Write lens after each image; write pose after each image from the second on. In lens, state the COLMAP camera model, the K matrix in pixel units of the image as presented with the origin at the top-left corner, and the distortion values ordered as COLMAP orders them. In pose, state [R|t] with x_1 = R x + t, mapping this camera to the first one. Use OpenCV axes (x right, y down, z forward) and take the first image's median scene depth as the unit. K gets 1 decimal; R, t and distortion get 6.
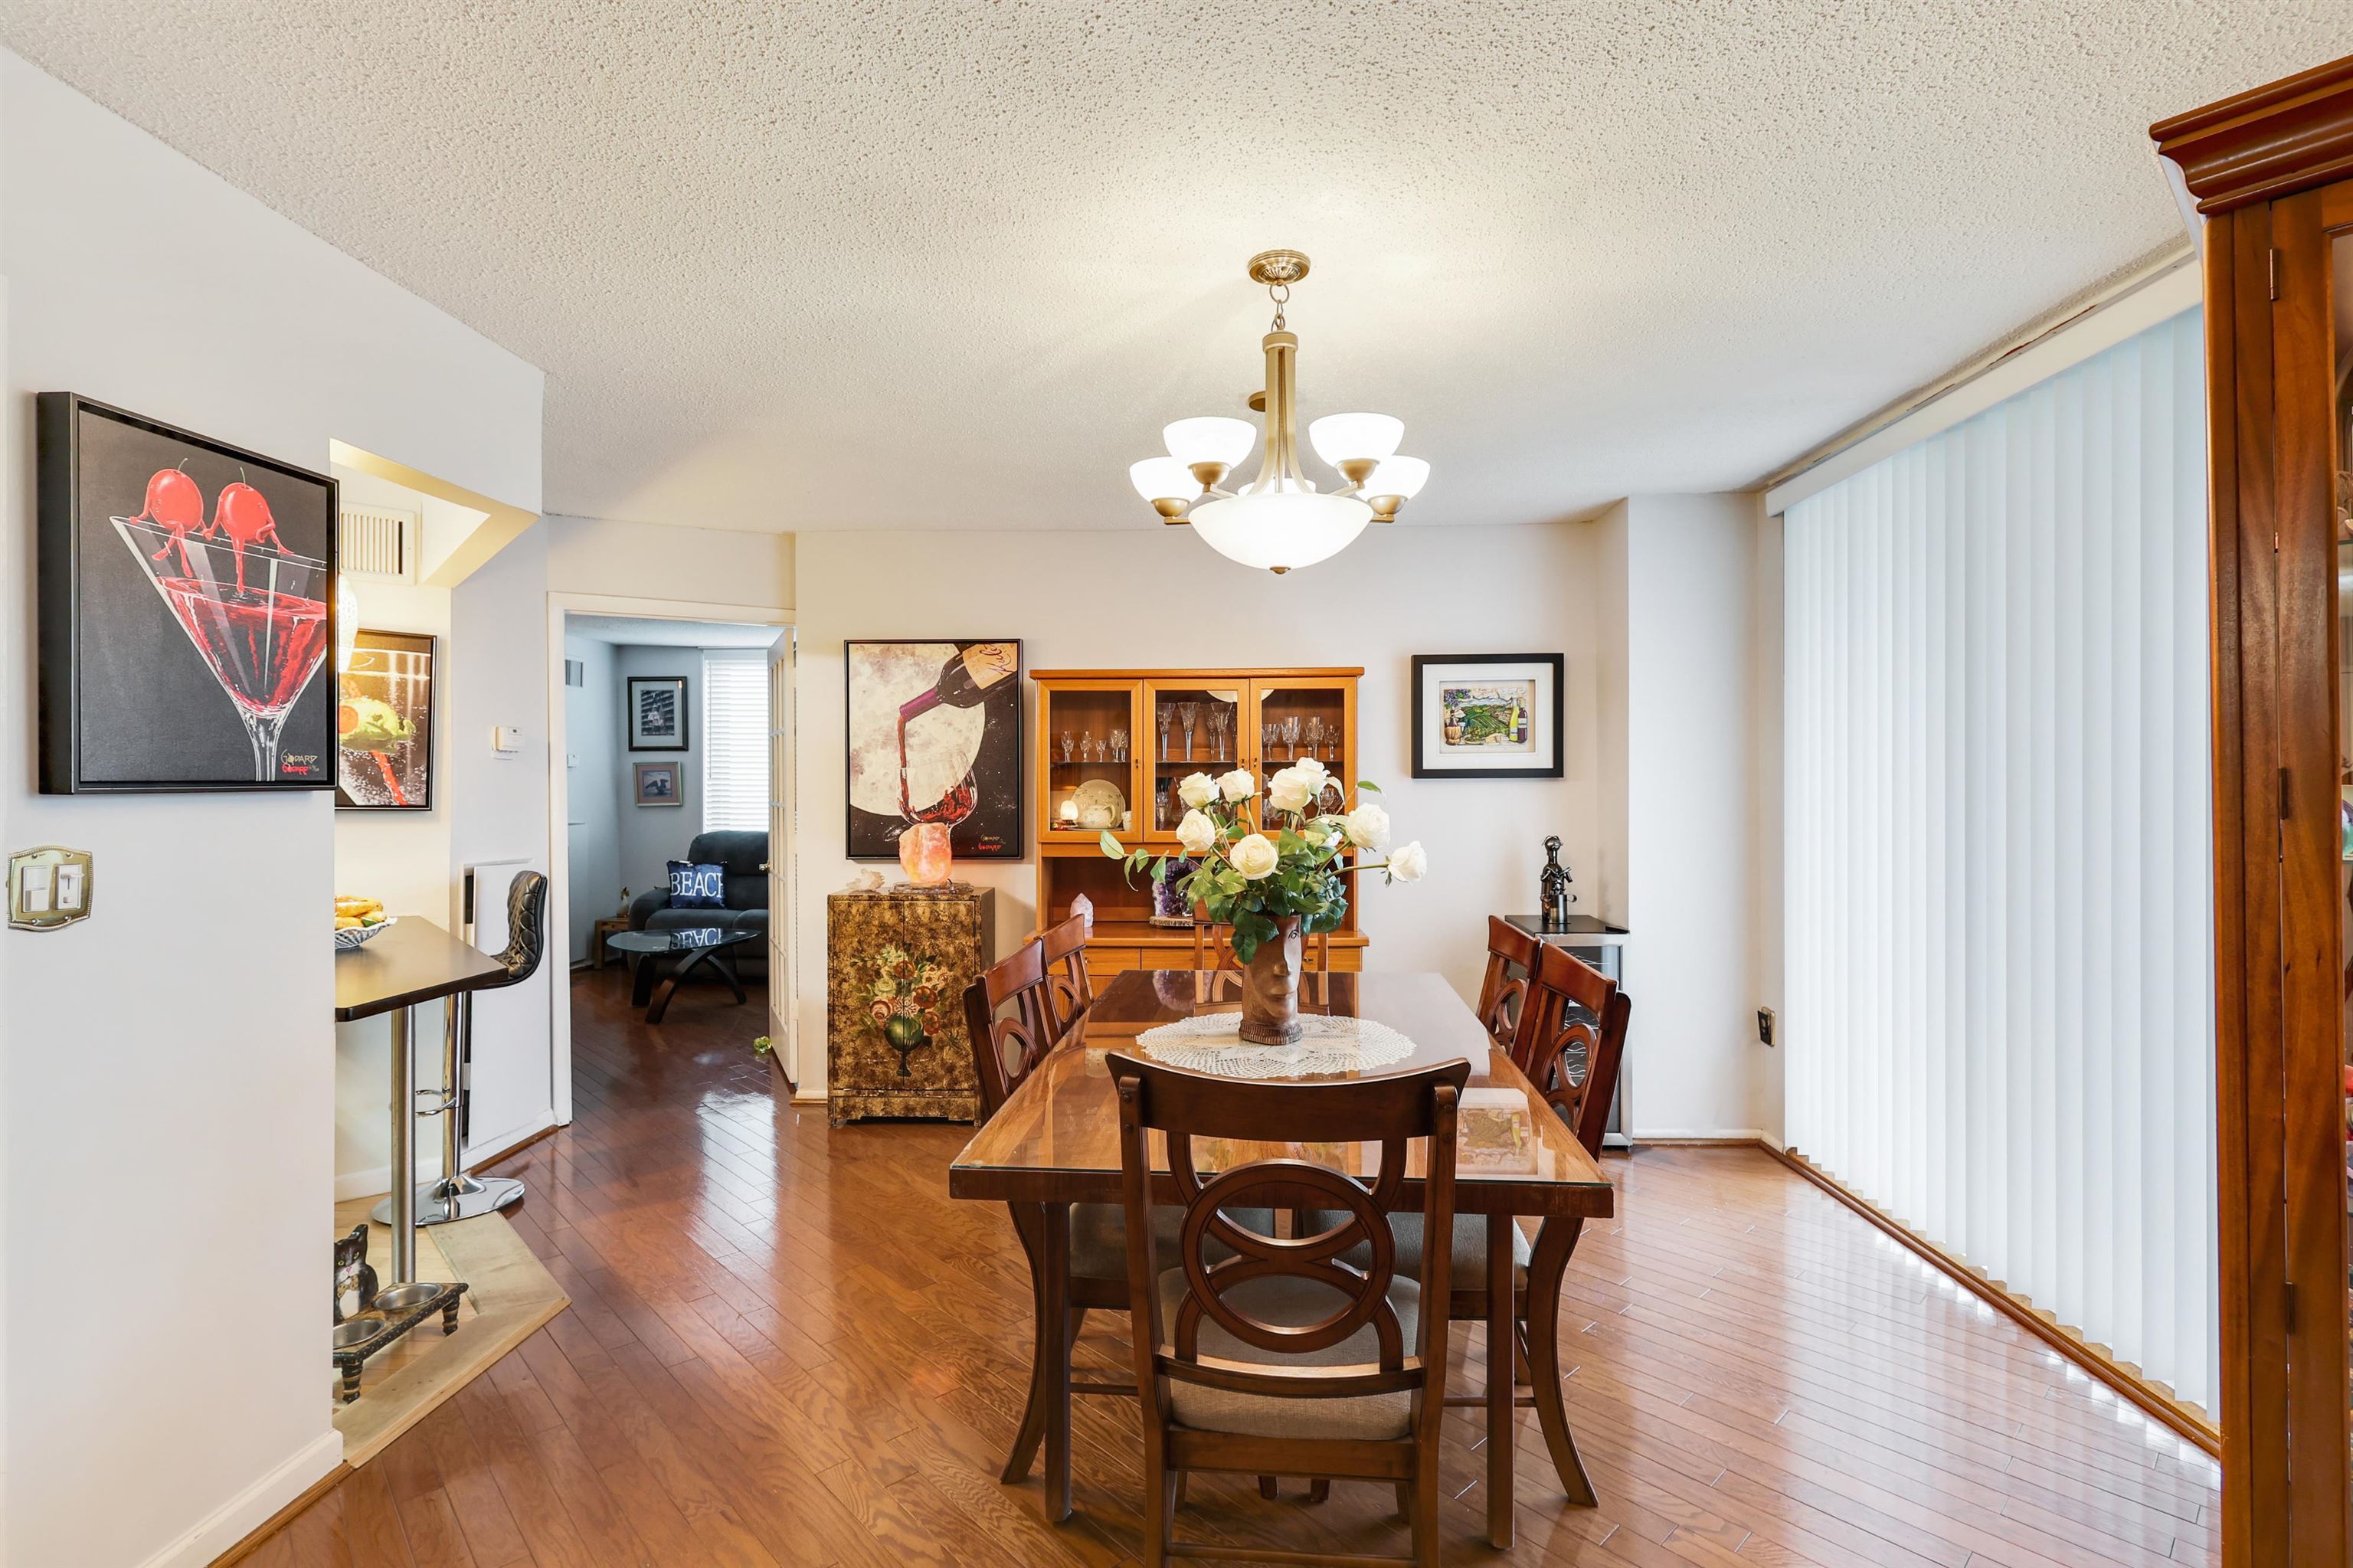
lens RADIAL K [[1128.4, 0, 1150.8], [0, 1128.4, 784.5], [0, 0, 1]] dist [0.002248, -0.000864]
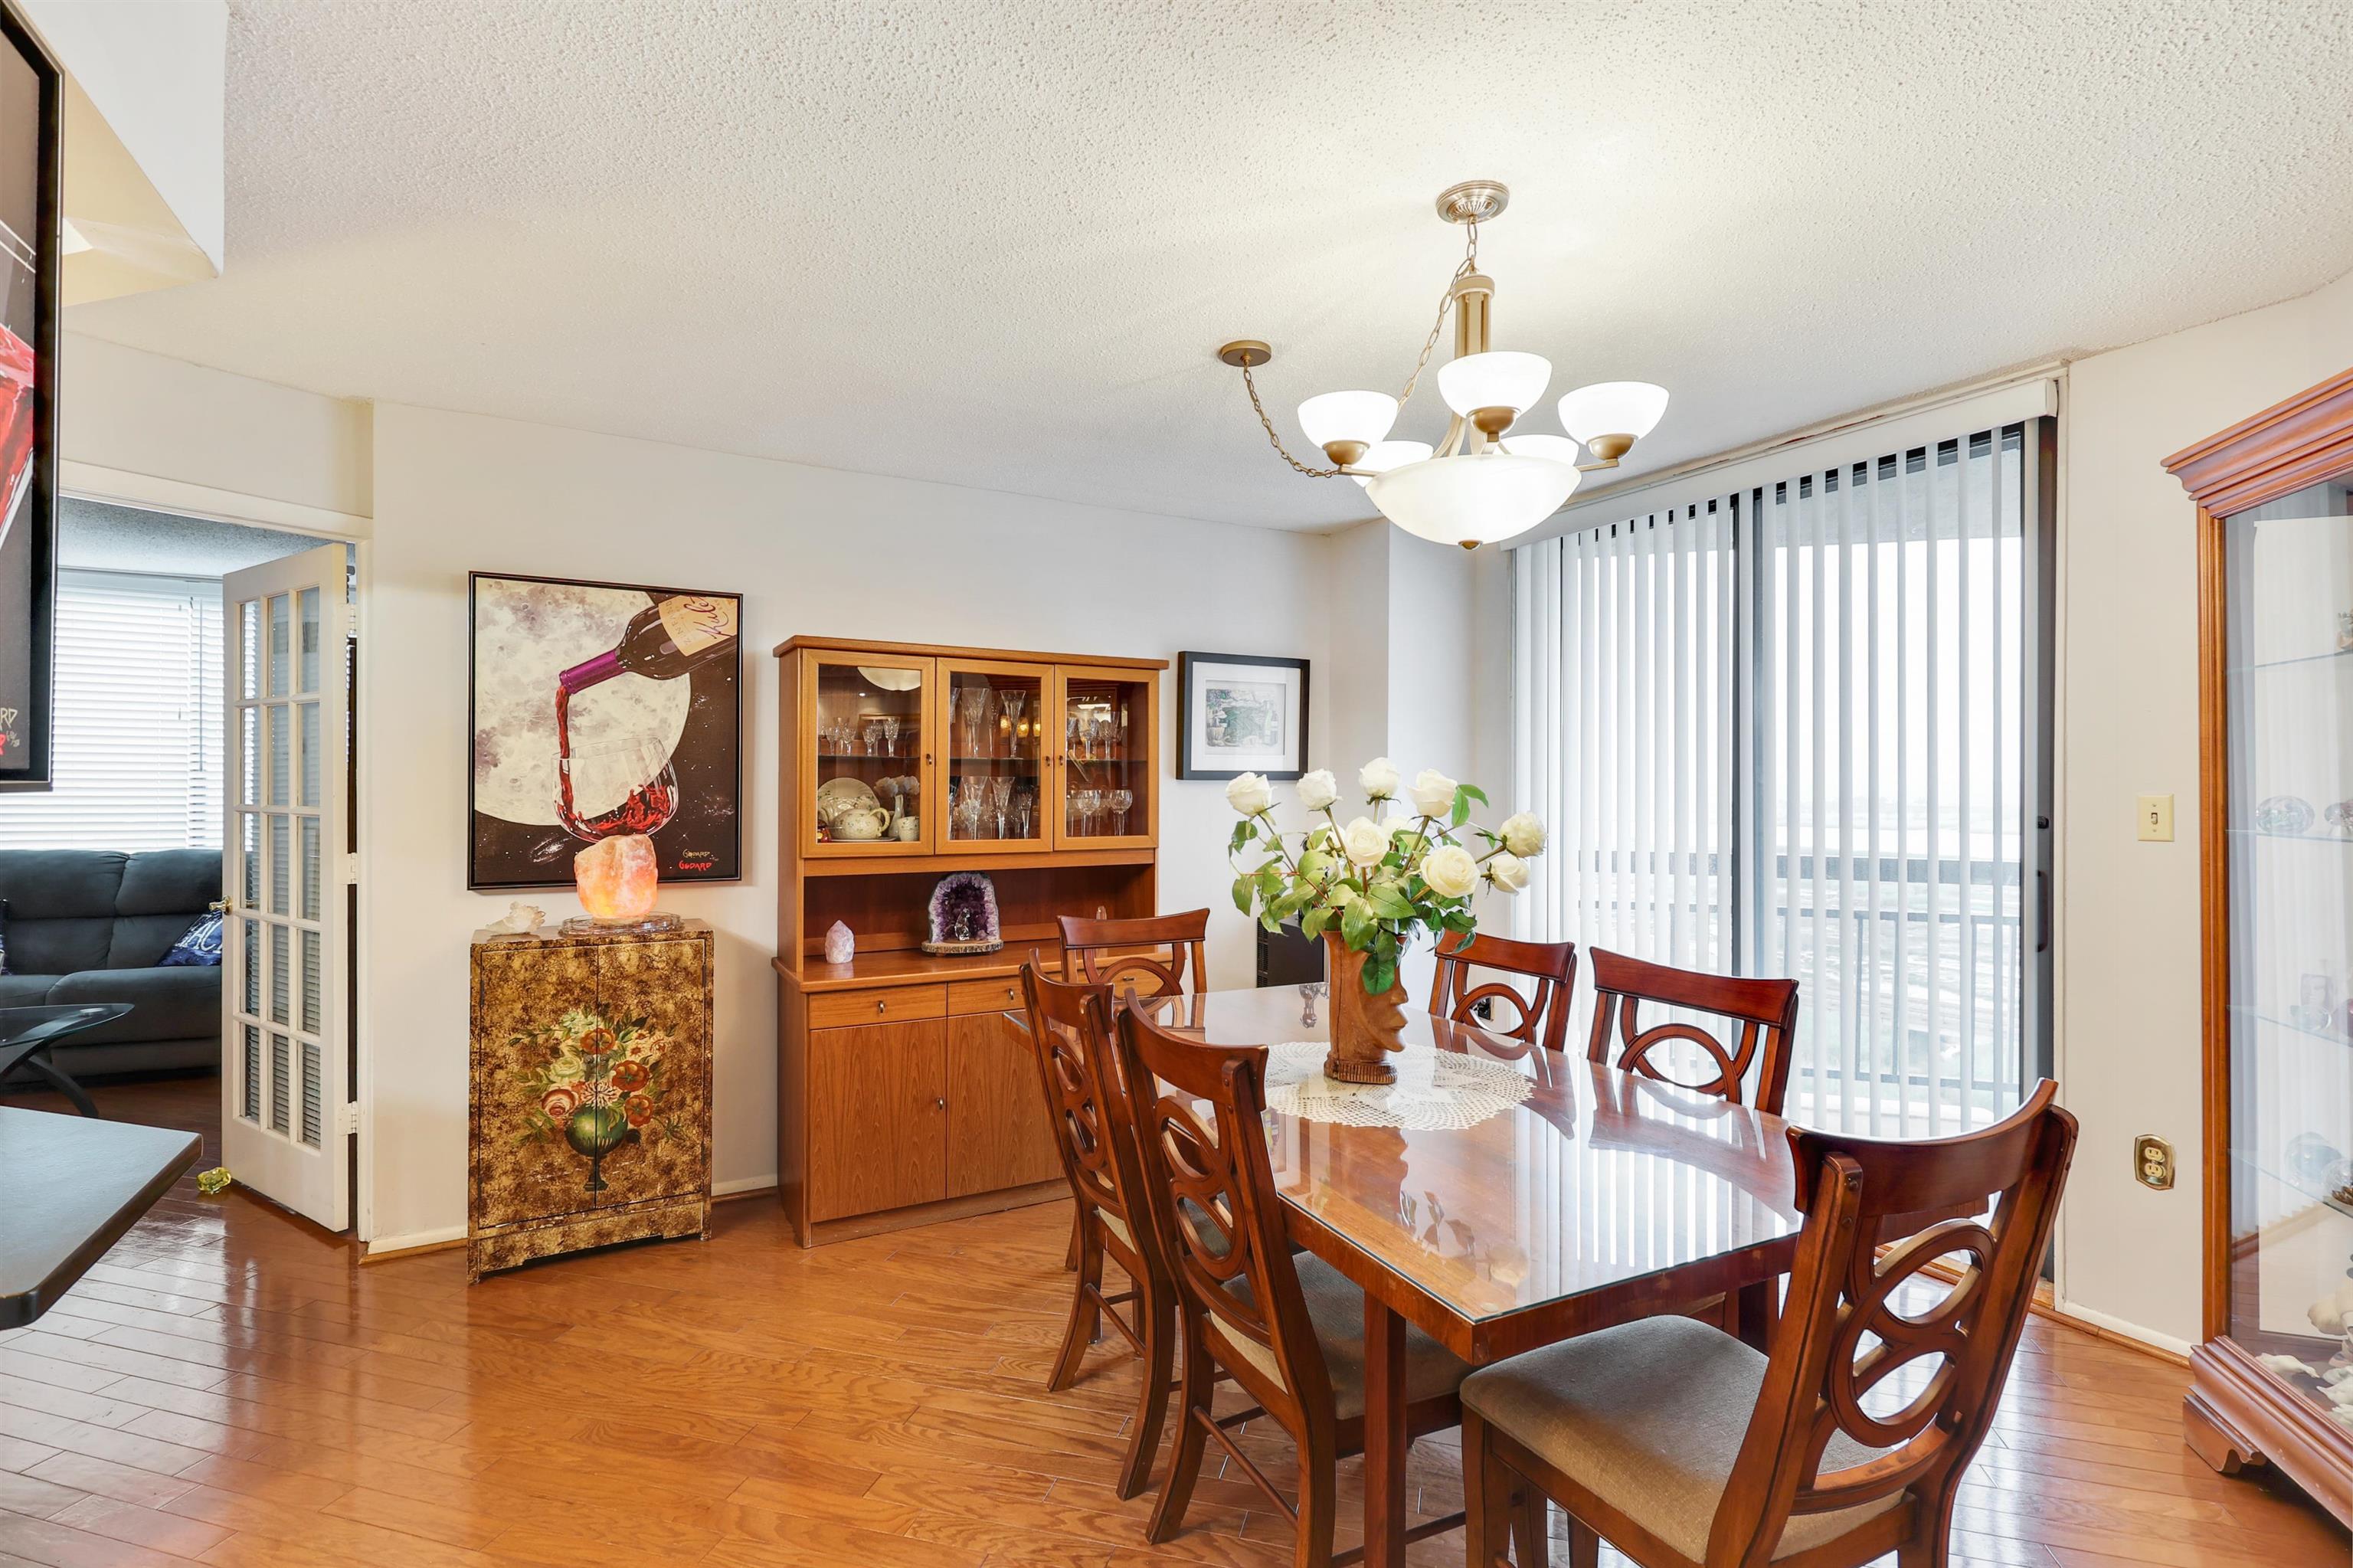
lens RADIAL K [[1128.4, 0, 1202.6], [0, 1128.4, 787.4], [0, 0, 1]] dist [0.002248, -0.000864]
pose [[0.844624, 0.006018, 0.535326, -0.276712], [-0.007570, 0.999971, 0.000702, 0.000073], [-0.535306, -0.004645, 0.844645, 0.191042]]
